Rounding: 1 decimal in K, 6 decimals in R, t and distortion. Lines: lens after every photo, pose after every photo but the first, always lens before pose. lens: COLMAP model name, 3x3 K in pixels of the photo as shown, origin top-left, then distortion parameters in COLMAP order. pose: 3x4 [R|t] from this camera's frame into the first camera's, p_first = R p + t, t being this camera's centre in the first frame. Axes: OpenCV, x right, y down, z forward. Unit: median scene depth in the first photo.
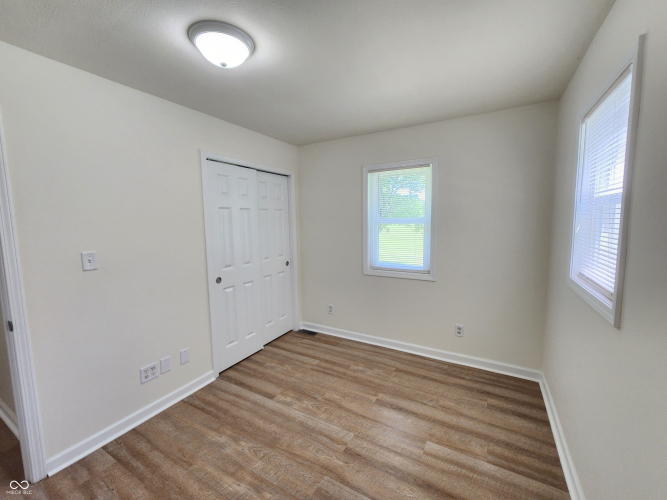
lens RADIAL K [[271.1, 0, 334.0], [0, 271.1, 246.1], [0, 0, 1]] dist [-0.003355, -0.000236]
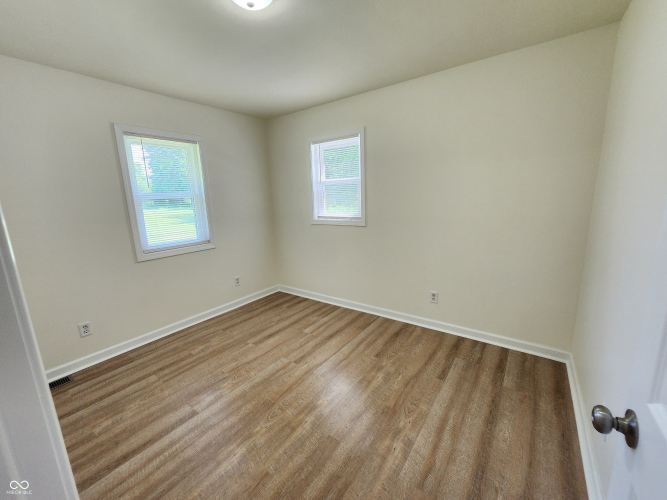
lens RADIAL K [[271.1, 0, 334.0], [0, 271.1, 246.1], [0, 0, 1]] dist [-0.003355, -0.000236]
pose [[0.123963, -0.179270, 0.975959, -0.787921], [0.126683, 0.978356, 0.163620, -0.001623], [-0.984167, 0.103355, 0.143990, 0.389998]]
